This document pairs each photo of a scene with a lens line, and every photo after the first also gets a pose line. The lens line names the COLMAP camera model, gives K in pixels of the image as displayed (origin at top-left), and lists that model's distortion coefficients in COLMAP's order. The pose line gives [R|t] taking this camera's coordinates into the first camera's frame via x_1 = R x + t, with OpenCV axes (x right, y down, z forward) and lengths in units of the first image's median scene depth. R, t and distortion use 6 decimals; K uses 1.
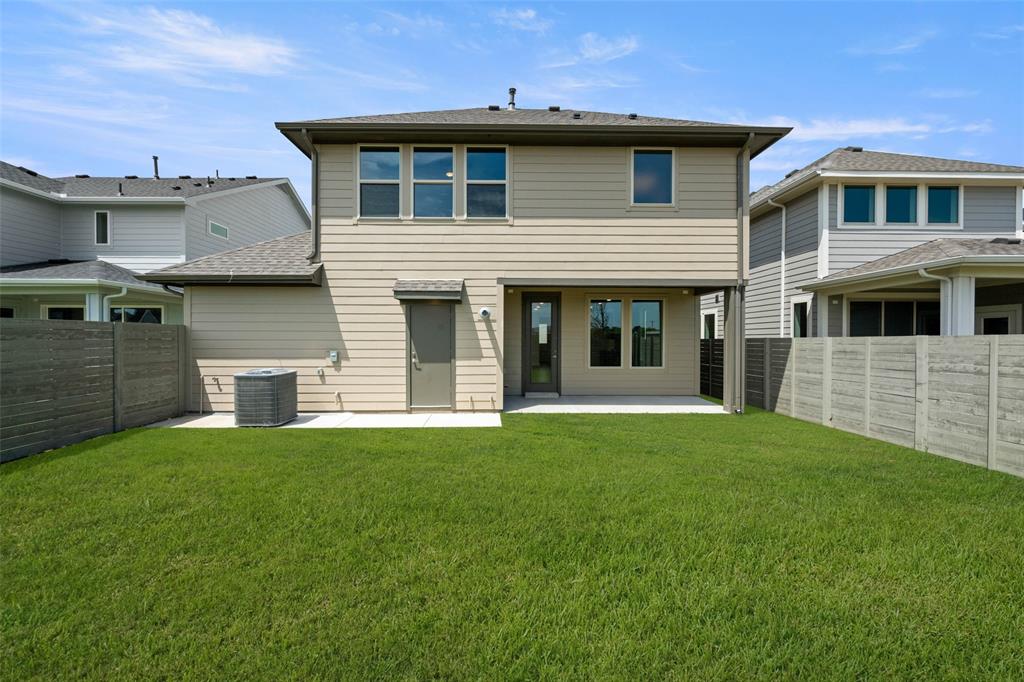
lens RADIAL K [[399.4, 0, 513.9], [0, 399.4, 342.2], [0, 0, 1]] dist [0.001055, -0.000082]
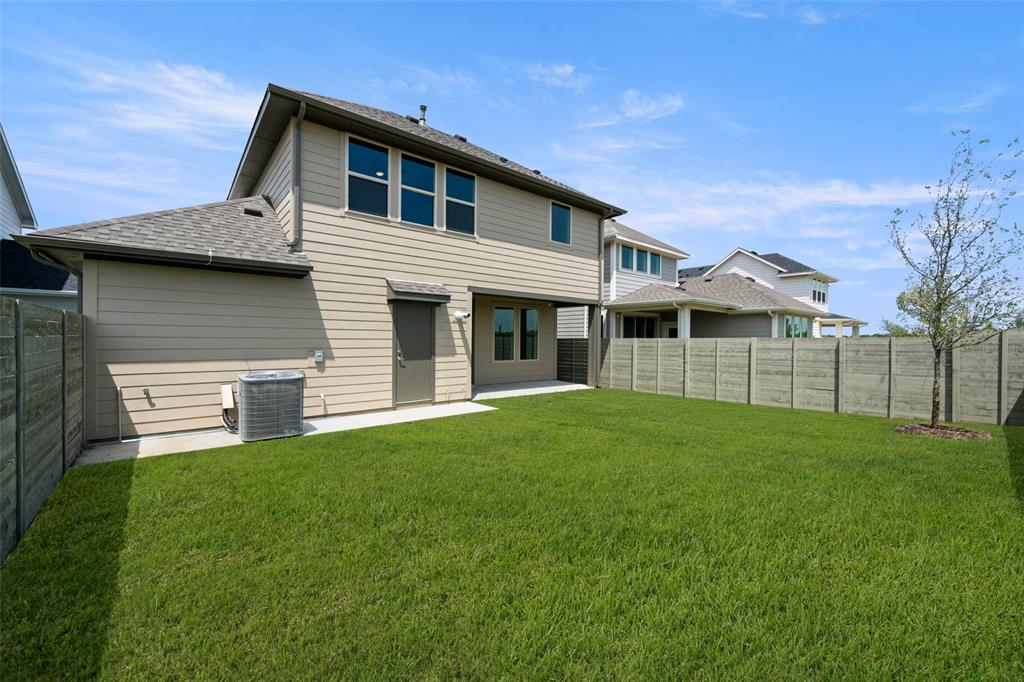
lens RADIAL K [[399.4, 0, 522.3], [0, 399.4, 342.0], [0, 0, 1]] dist [0.001055, -0.000082]
pose [[0.775068, -0.000154, 0.631878, -0.657480], [-0.001786, 0.999995, 0.002435, -0.000171], [-0.631875, -0.003016, 0.775064, -0.005845]]
